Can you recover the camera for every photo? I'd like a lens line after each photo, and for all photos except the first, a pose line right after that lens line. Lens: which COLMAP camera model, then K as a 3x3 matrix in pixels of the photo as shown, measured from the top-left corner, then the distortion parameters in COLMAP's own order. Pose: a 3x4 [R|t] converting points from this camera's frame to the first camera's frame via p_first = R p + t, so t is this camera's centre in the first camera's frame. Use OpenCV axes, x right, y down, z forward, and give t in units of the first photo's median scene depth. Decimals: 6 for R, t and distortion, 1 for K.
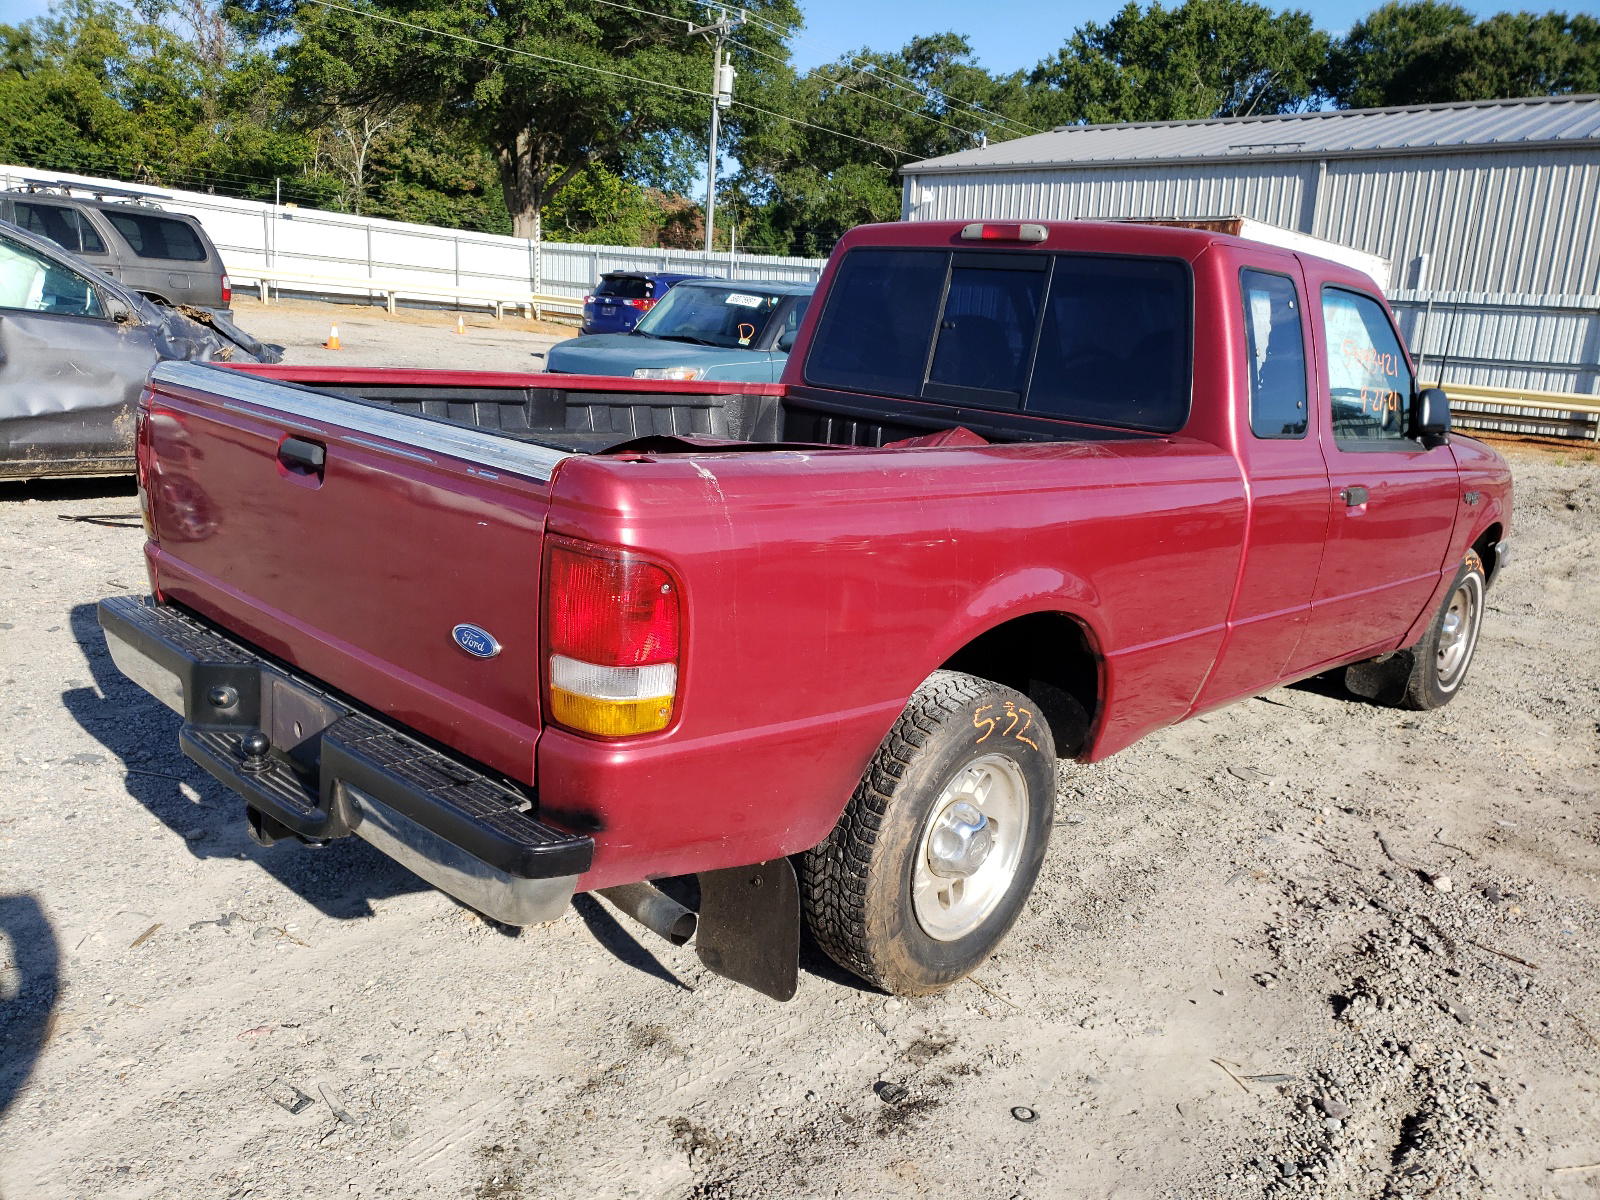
lens RADIAL K [[1281.1, 0, 800.0], [0, 1281.1, 600.0], [0, 0, 1]] dist [0.003287, 0.005211]
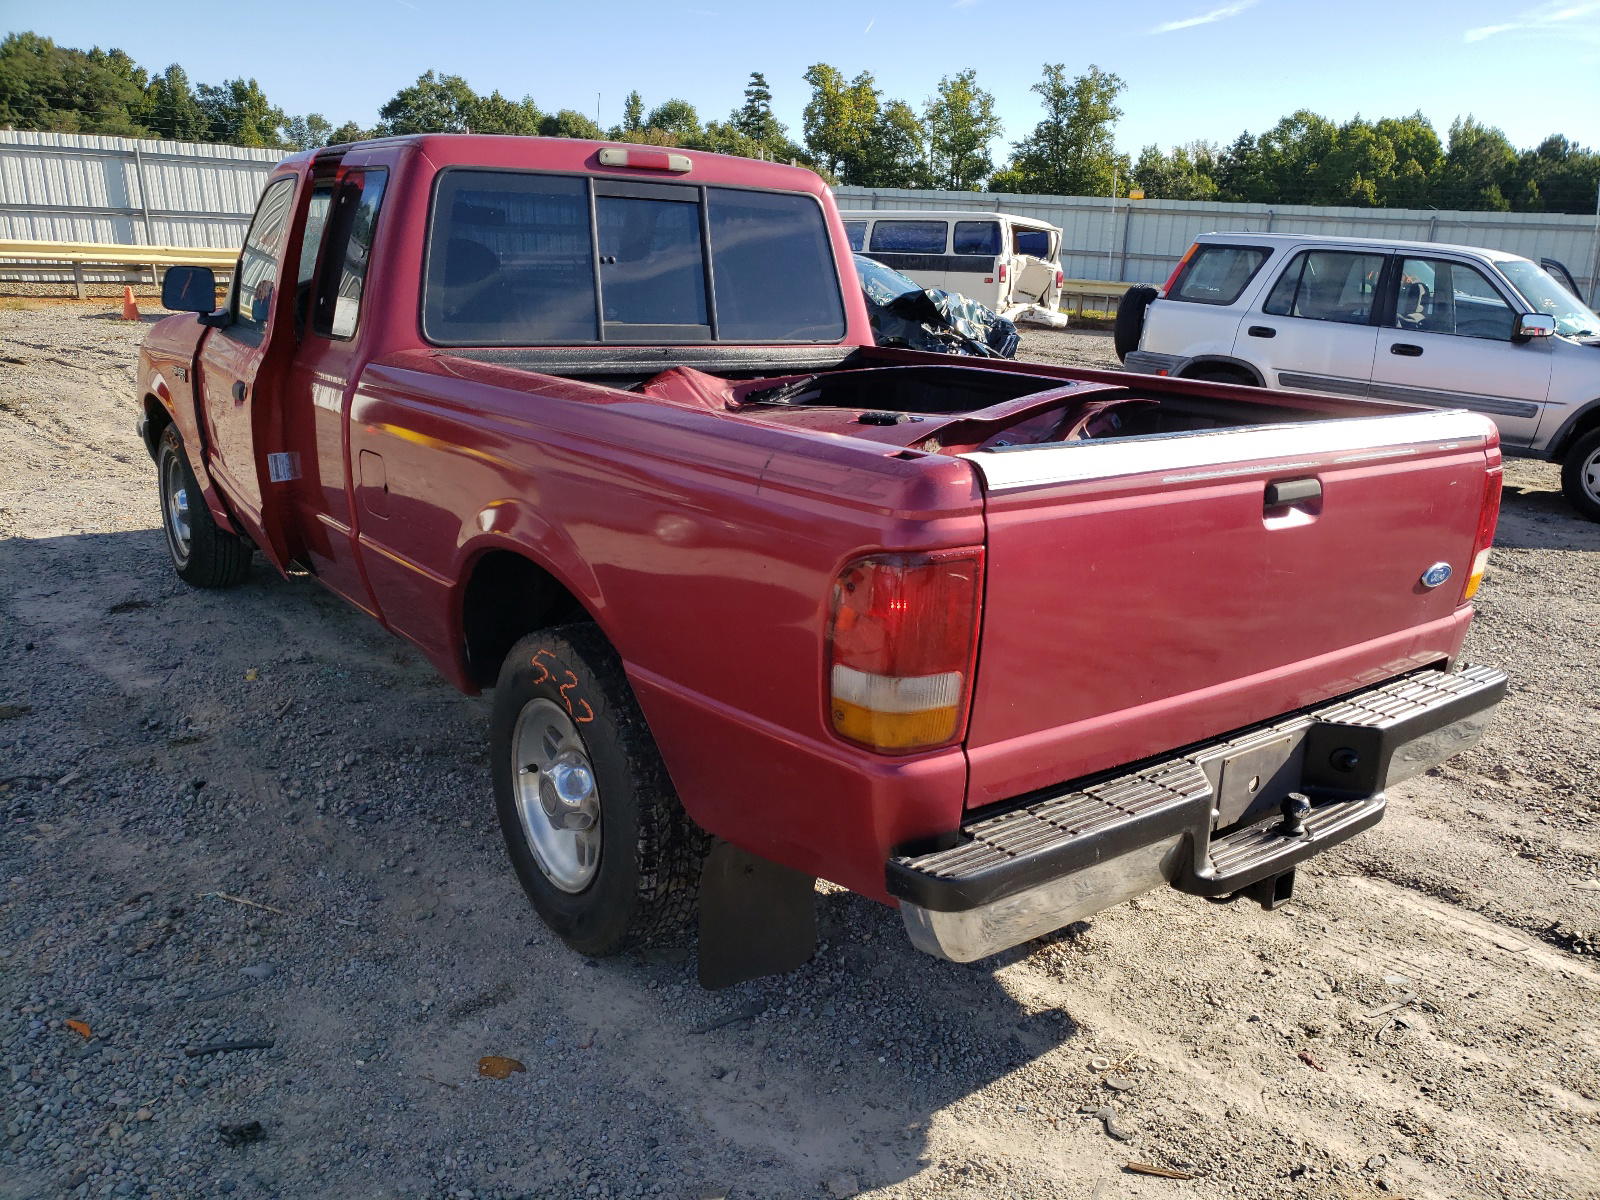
lens RADIAL K [[1281.1, 0, 800.0], [0, 1281.1, 600.0], [0, 0, 1]] dist [0.003287, 0.005211]
pose [[0.149540, -0.336072, 0.929889, -0.810652], [0.183504, 0.933558, 0.307888, -0.245113], [-0.971578, 0.124597, 0.201275, 0.709584]]
